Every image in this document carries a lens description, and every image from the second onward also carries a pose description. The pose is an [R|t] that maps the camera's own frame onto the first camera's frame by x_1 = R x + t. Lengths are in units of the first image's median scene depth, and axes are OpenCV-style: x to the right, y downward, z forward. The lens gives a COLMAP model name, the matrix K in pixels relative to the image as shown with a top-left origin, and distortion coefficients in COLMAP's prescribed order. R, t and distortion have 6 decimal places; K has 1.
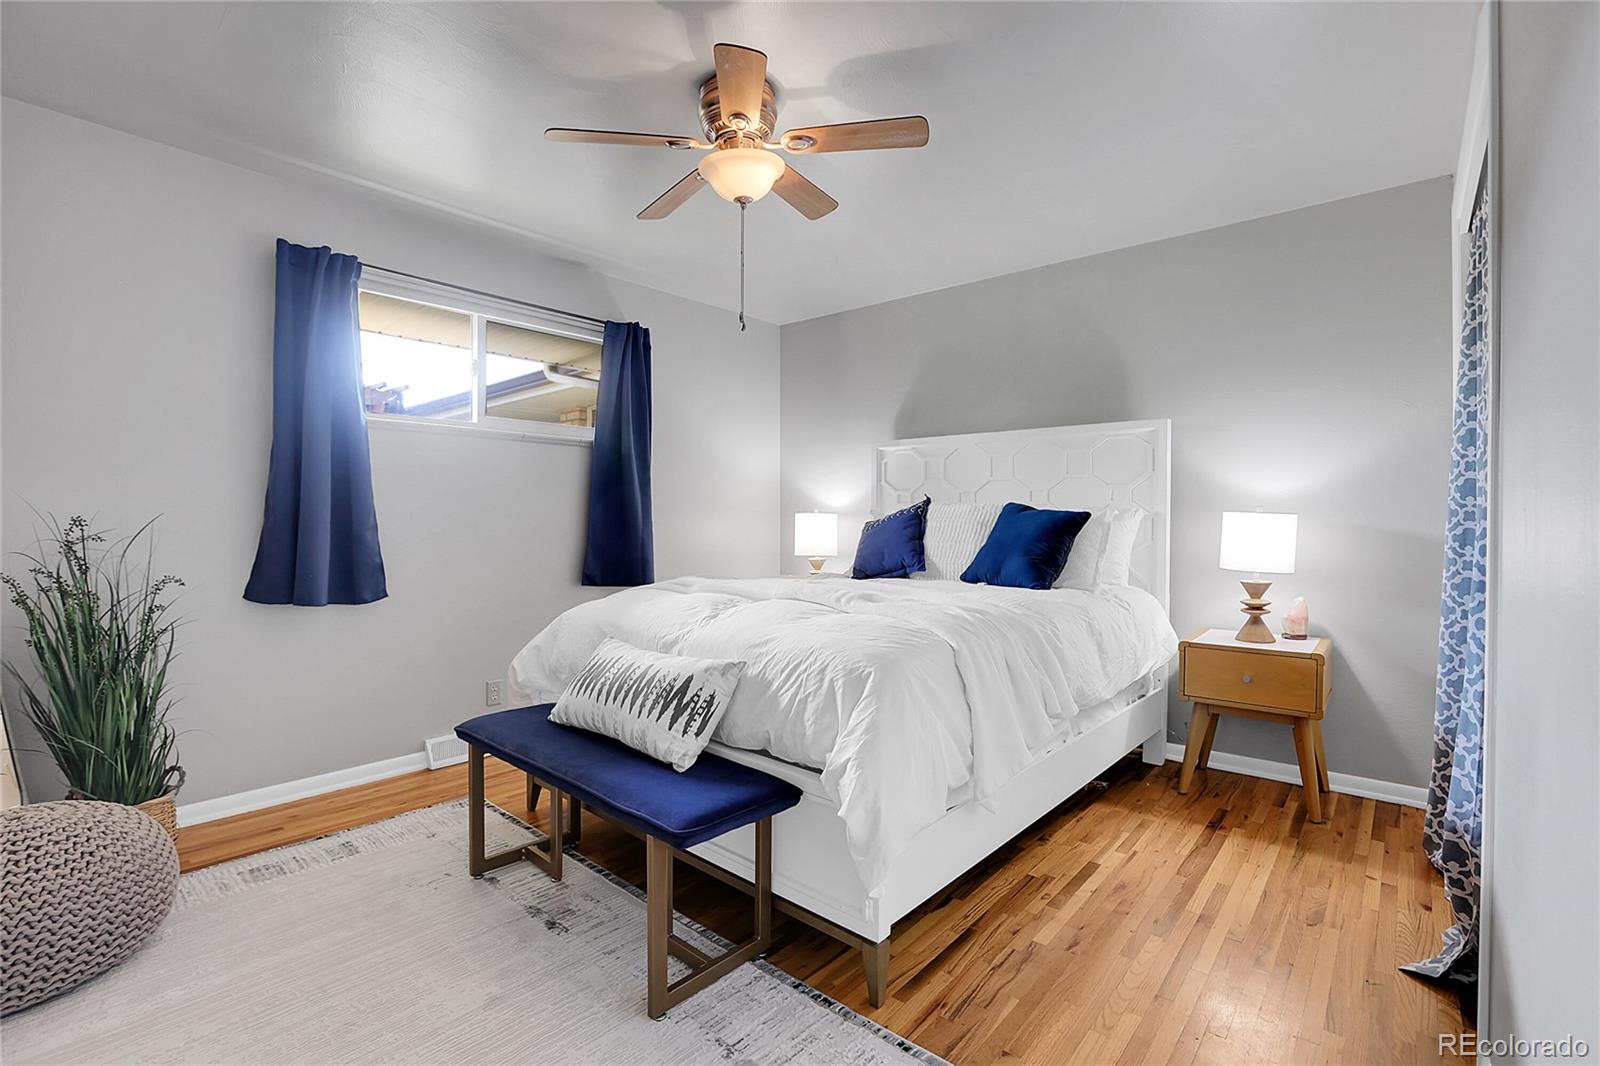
lens RADIAL K [[722.5, 0, 800.6], [0, 722.5, 522.8], [0, 0, 1]] dist [-0.033424, 0.004698]
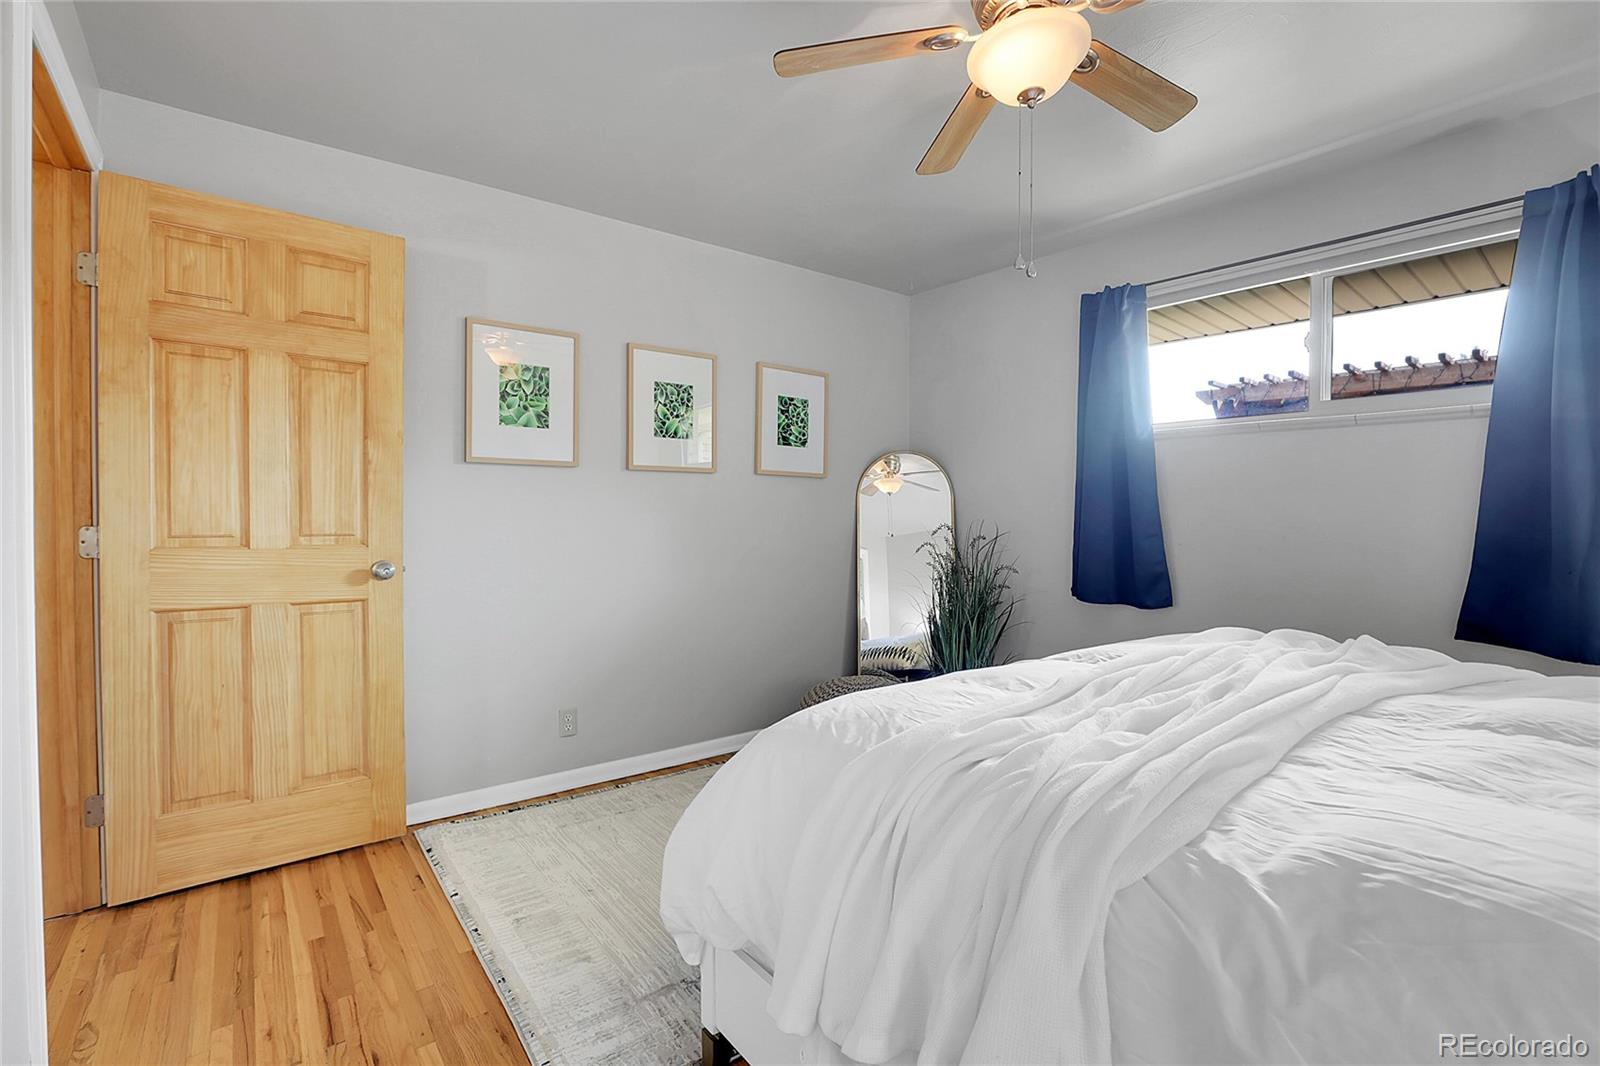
lens RADIAL K [[722.5, 0, 800.7], [0, 722.5, 532.2], [0, 0, 1]] dist [-0.033424, 0.004698]
pose [[-0.195879, 0.018136, -0.980460, 0.468883], [-0.021092, 0.999520, 0.022702, -0.006596], [0.980401, 0.025127, -0.195403, 0.625571]]
